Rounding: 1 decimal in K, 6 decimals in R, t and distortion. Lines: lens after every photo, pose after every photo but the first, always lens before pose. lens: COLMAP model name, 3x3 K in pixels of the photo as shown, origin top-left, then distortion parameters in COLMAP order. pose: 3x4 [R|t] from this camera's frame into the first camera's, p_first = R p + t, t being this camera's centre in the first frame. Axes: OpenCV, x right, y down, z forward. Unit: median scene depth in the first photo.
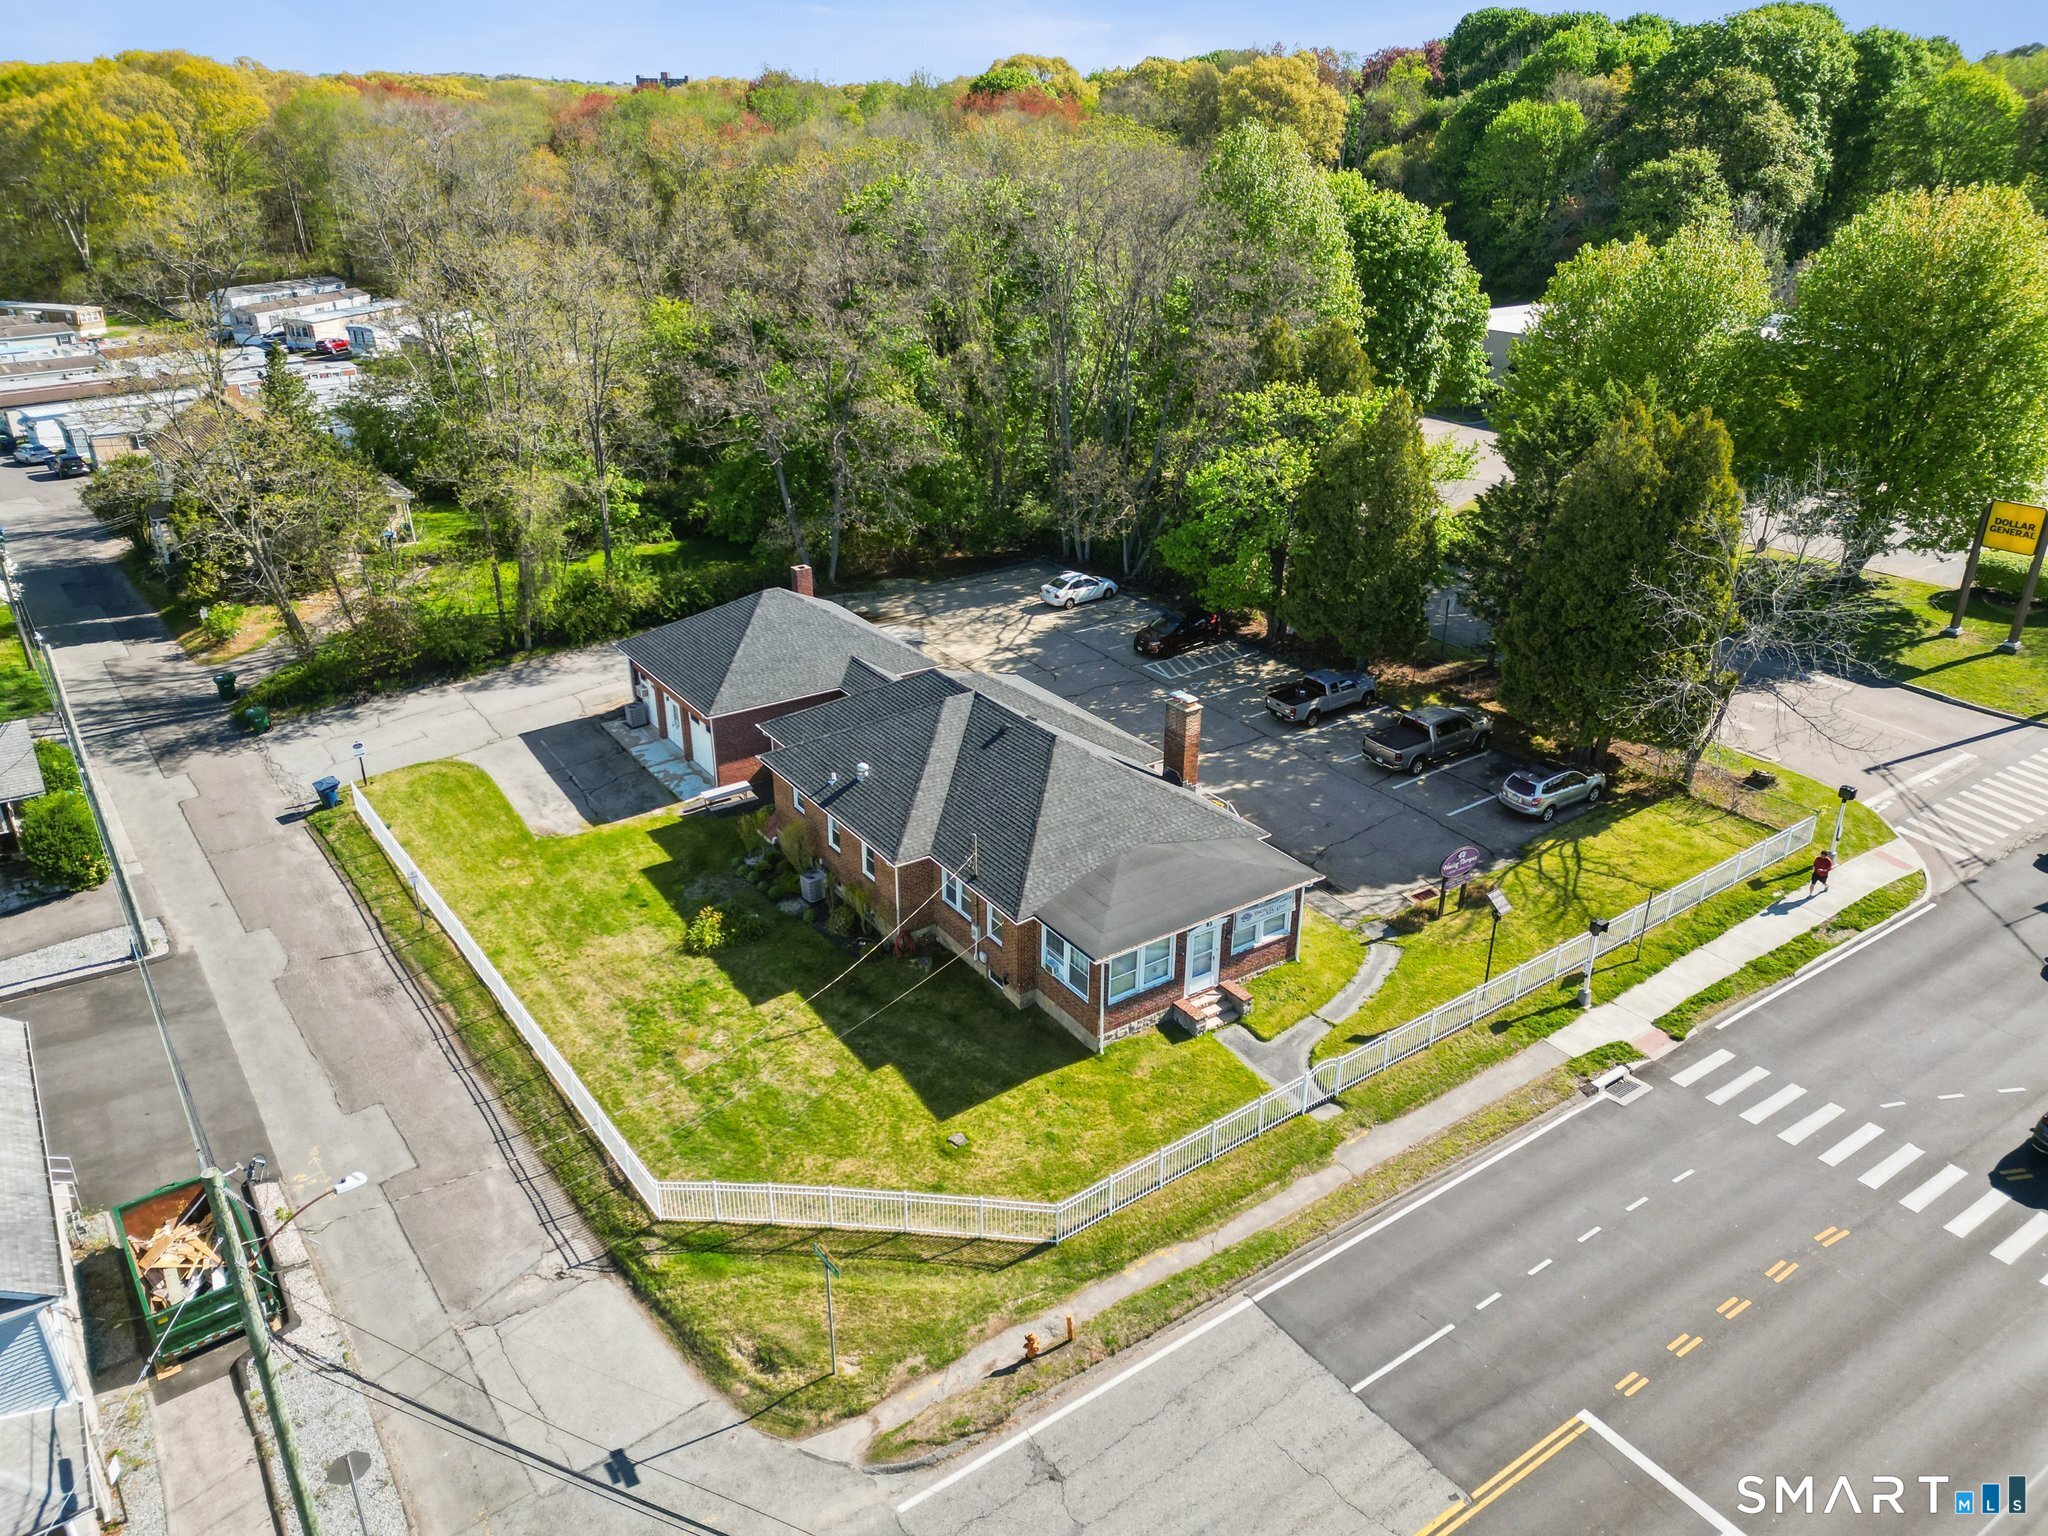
lens RADIAL K [[1428.4, 0, 1012.8], [0, 1428.4, 769.5], [0, 0, 1]] dist [0.065878, -0.047610]
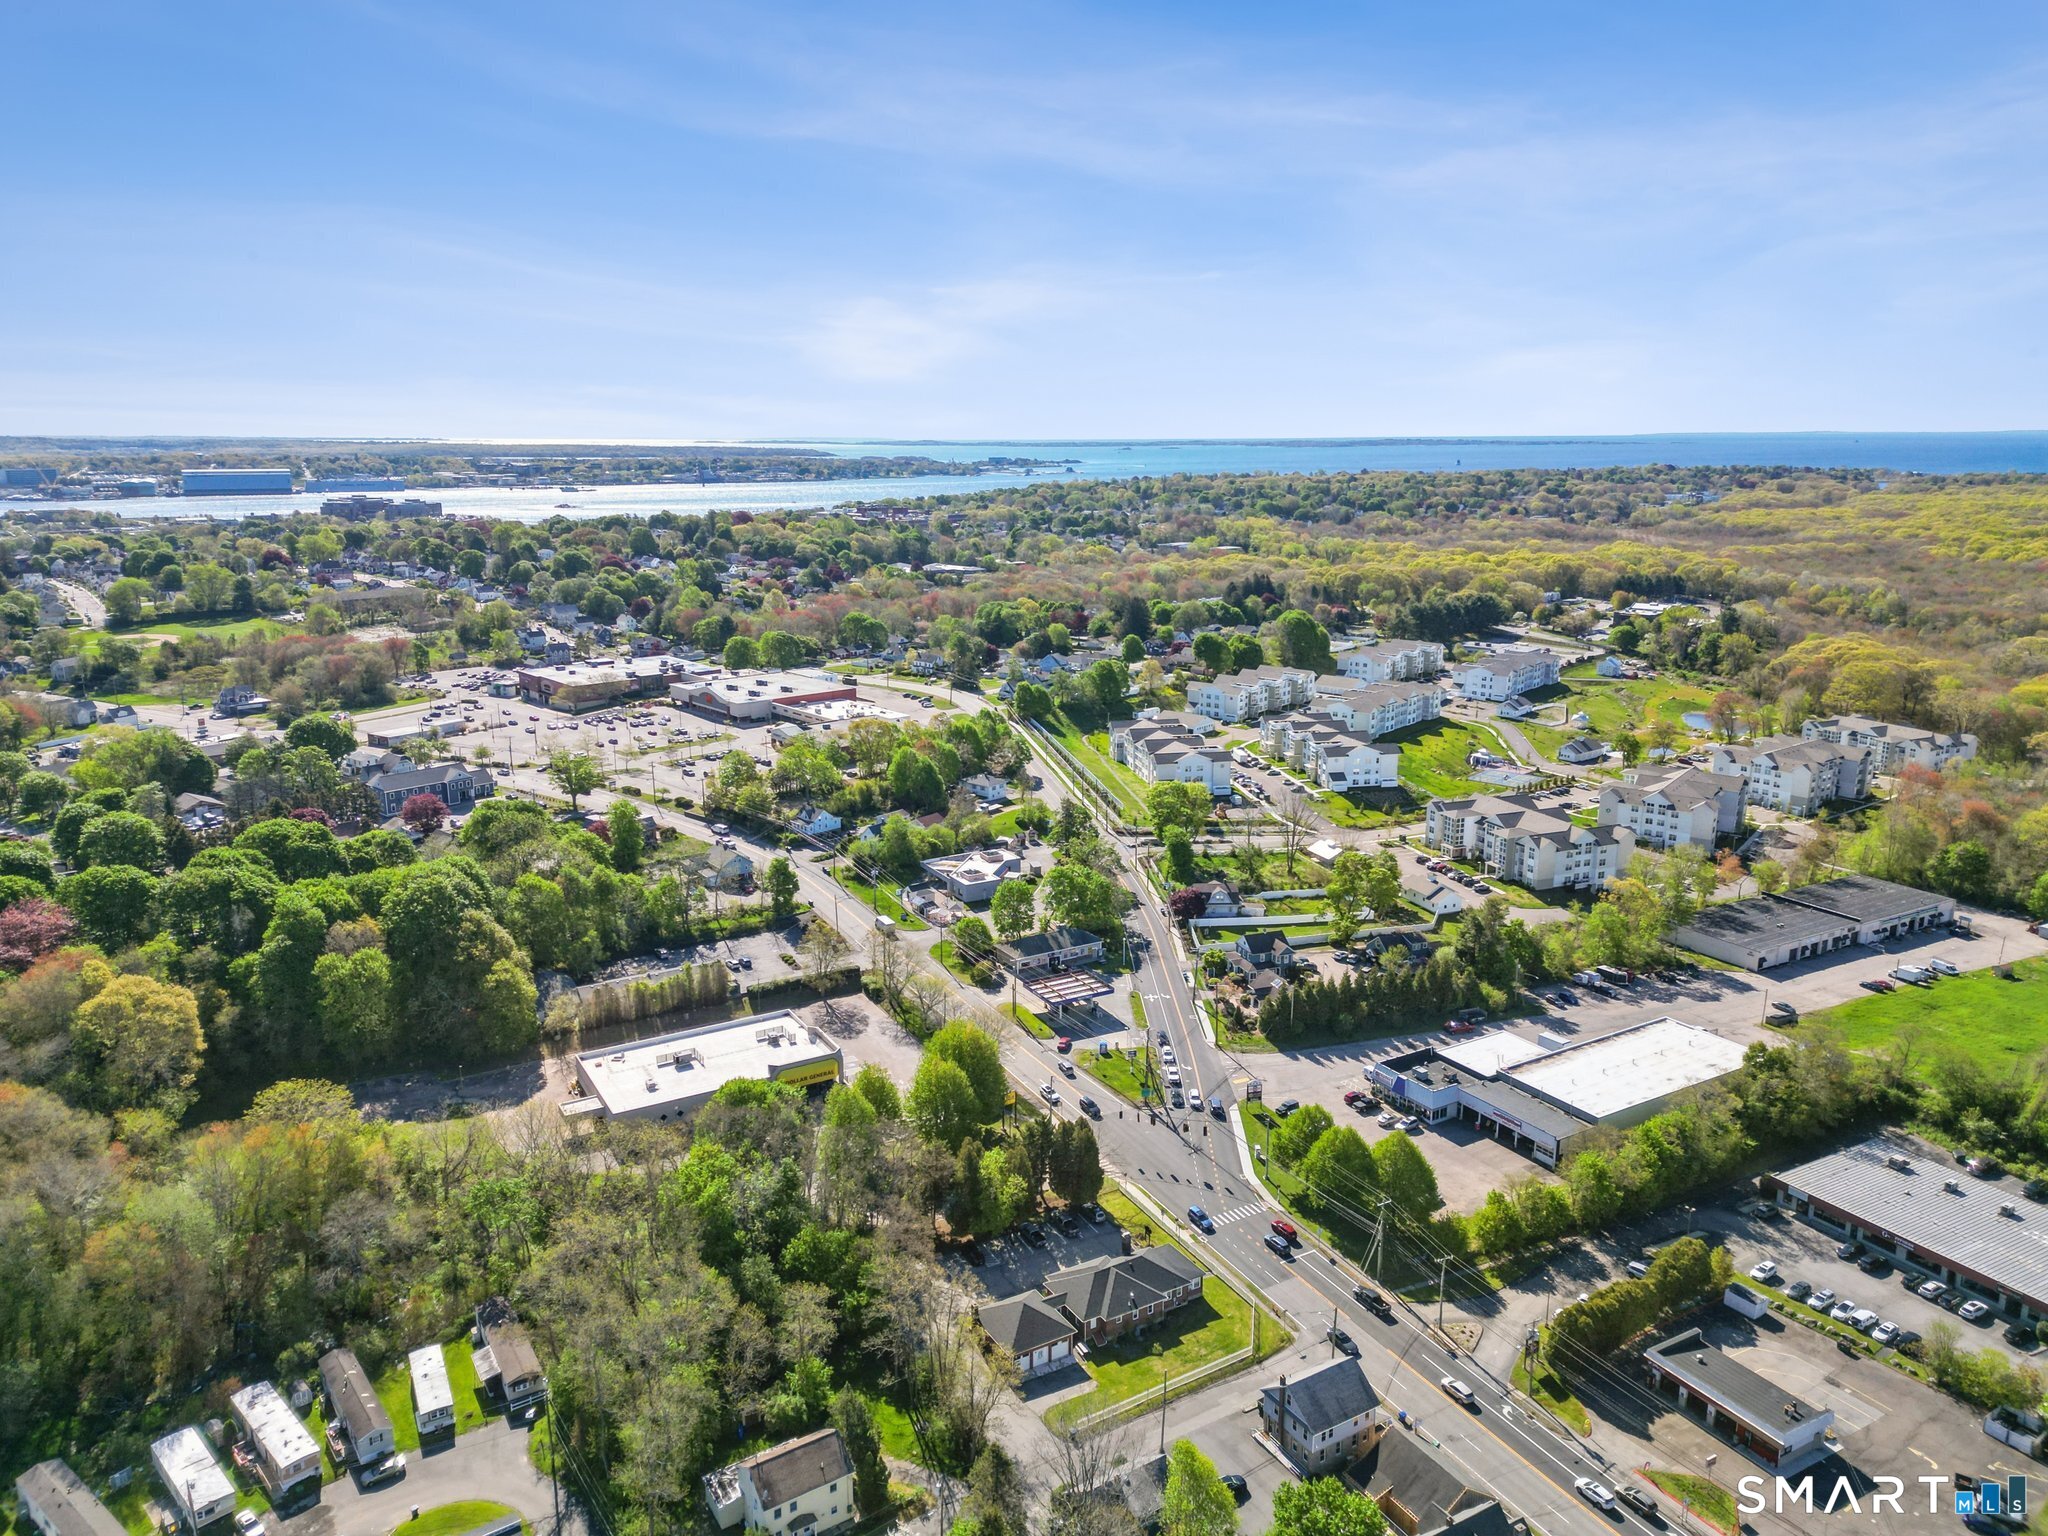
lens RADIAL K [[1428.4, 0, 1012.8], [0, 1428.4, 769.5], [0, 0, 1]] dist [0.065878, -0.047610]
pose [[0.073363, -0.229330, 0.970580, -3.960395], [0.418731, 0.890350, 0.178723, -2.317207], [-0.905142, 0.393300, 0.161346, 0.100397]]
